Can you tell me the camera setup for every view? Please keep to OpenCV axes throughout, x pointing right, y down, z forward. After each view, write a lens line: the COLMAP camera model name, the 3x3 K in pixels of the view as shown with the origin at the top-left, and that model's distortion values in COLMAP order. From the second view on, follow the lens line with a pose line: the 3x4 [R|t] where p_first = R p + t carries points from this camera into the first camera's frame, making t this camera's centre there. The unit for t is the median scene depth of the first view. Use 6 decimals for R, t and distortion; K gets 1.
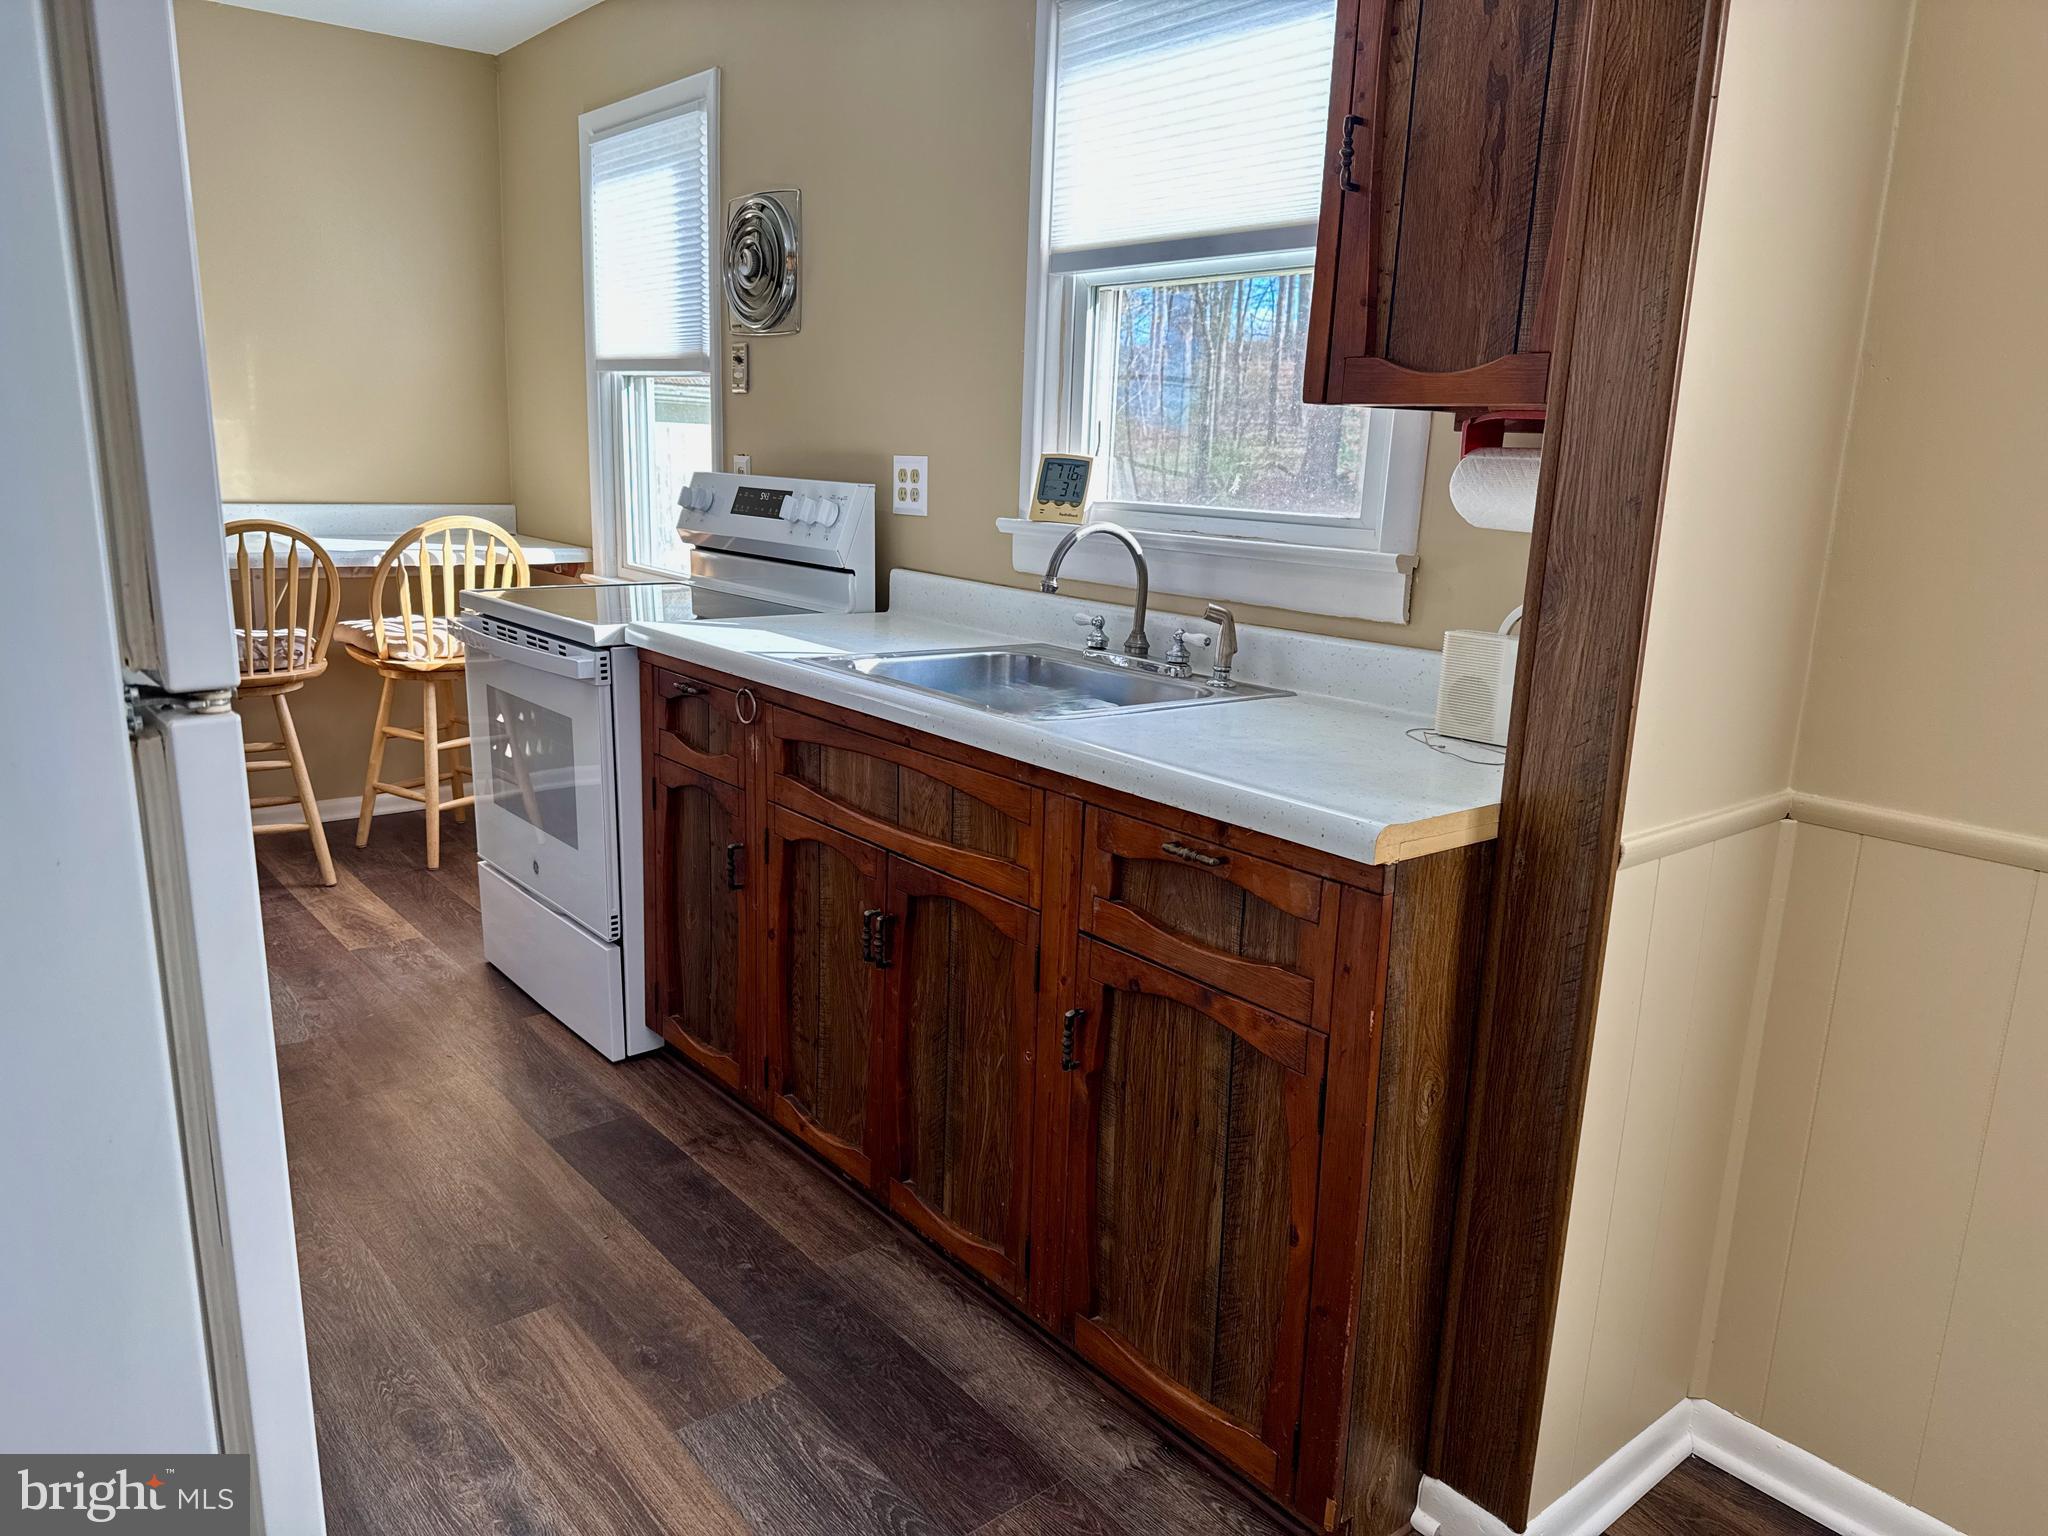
lens RADIAL K [[1450.7, 0, 1004.2], [0, 1450.7, 771.7], [0, 0, 1]] dist [0.151041, -0.264638]
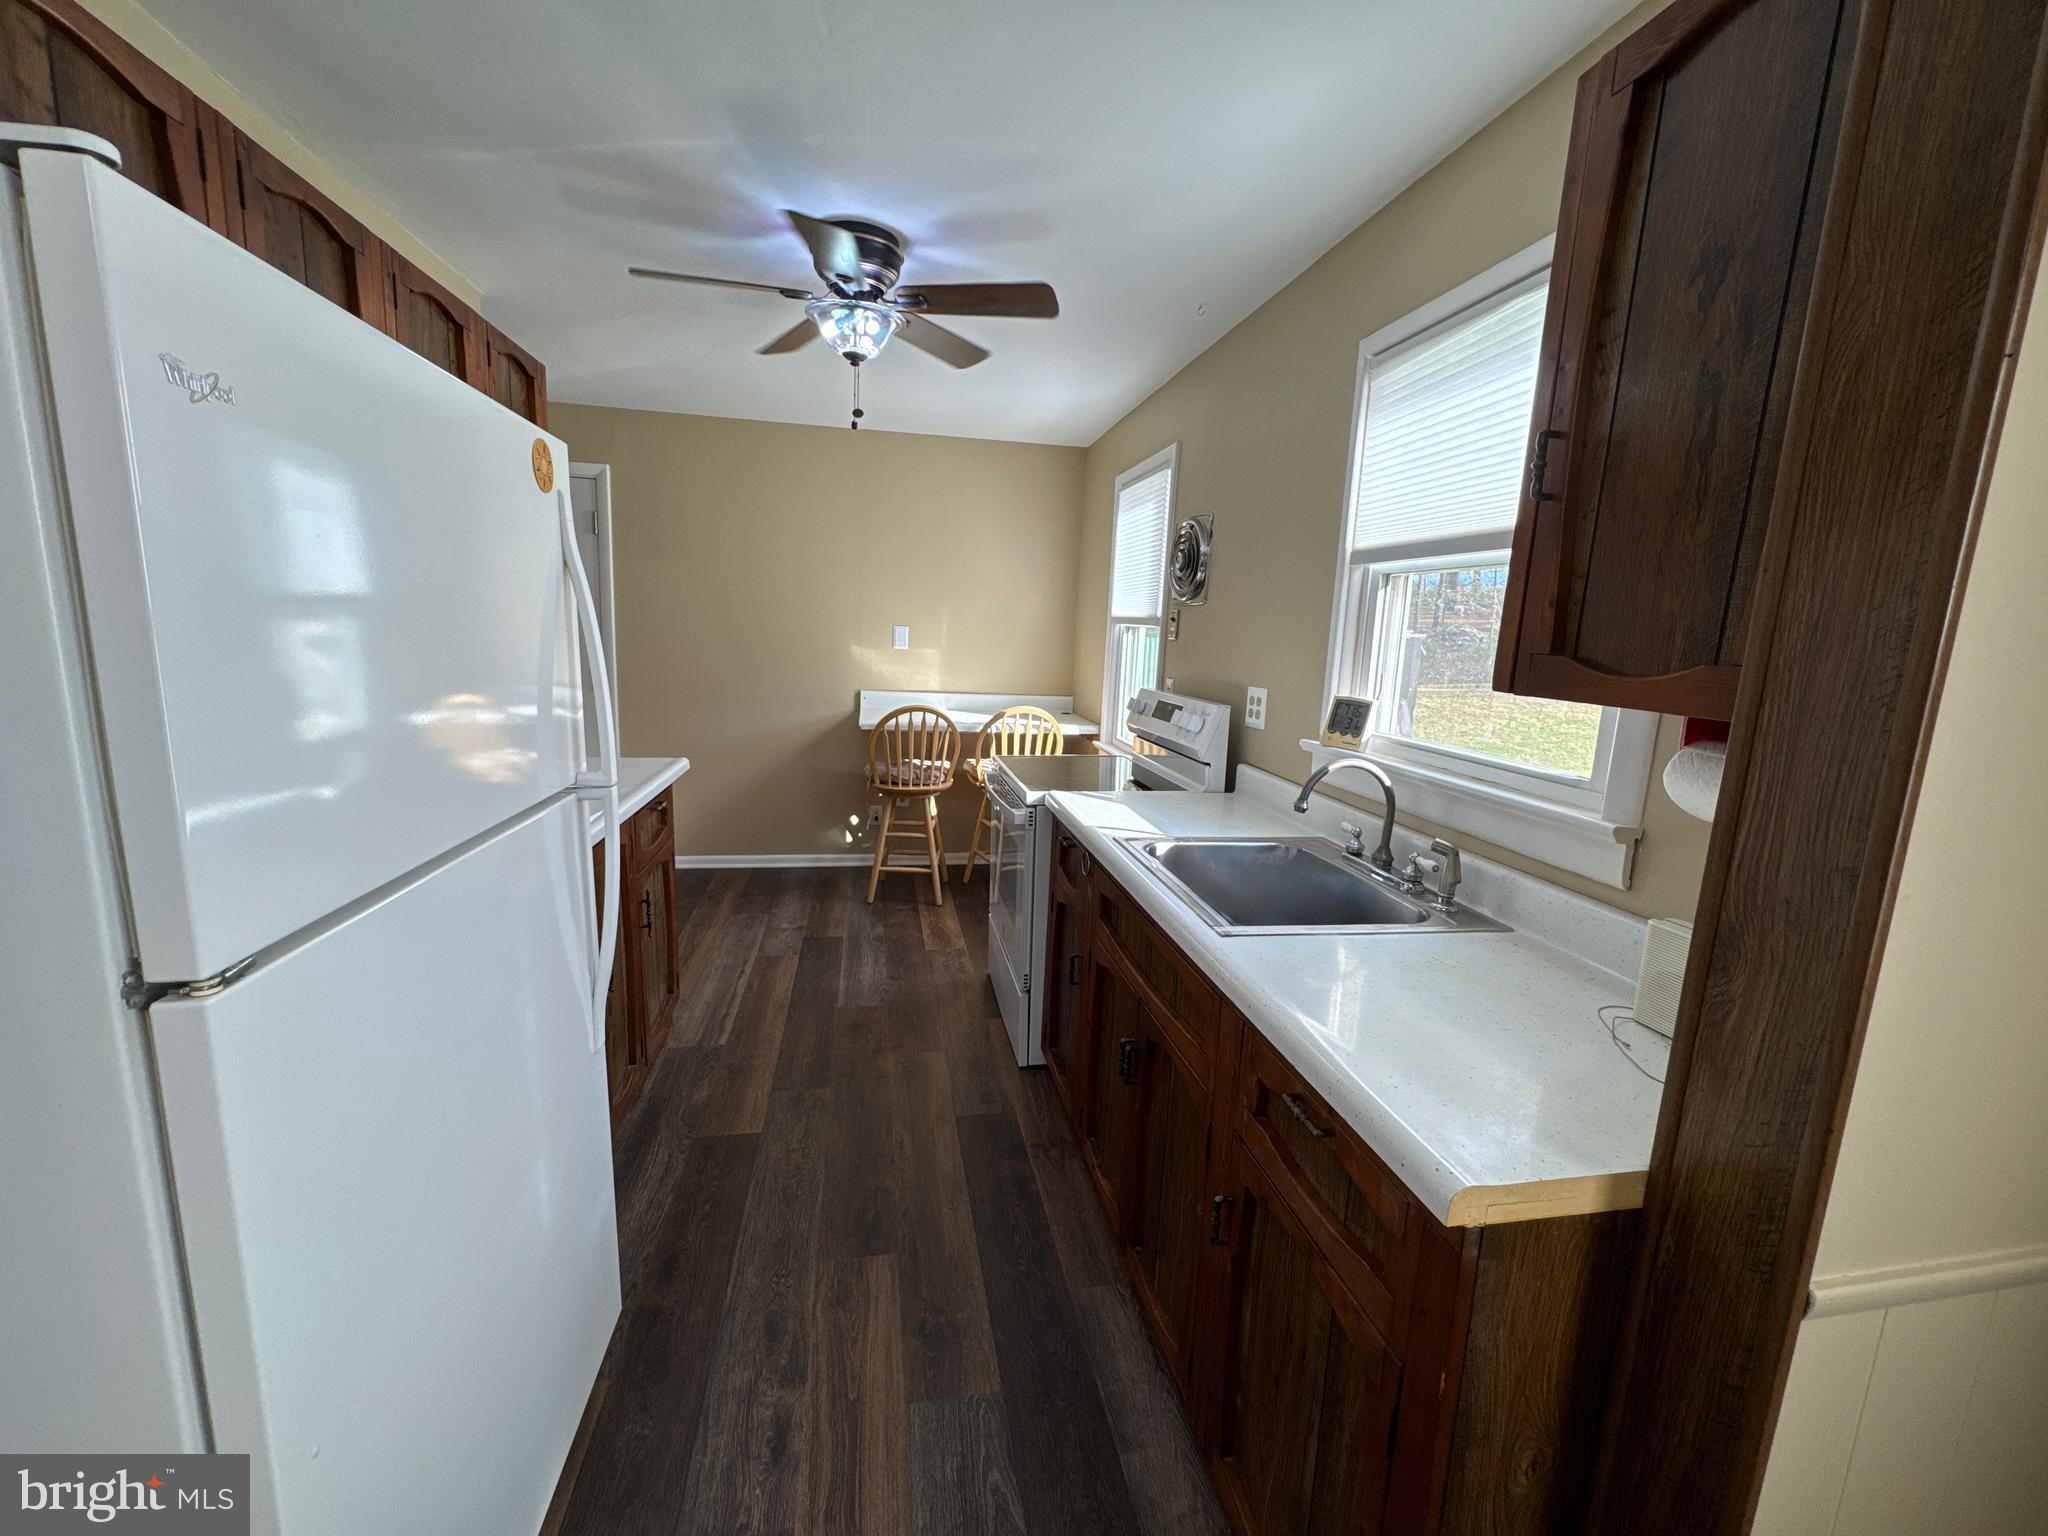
lens RADIAL K [[814.9, 0, 1024.4], [0, 814.9, 760.4], [0, 0, 1]] dist [-0.001508, -0.000555]
pose [[0.877727, 0.079001, -0.472604, 0.160257], [-0.113390, 0.992546, -0.044675, -0.114737], [0.465551, 0.092801, 0.880142, 0.272883]]
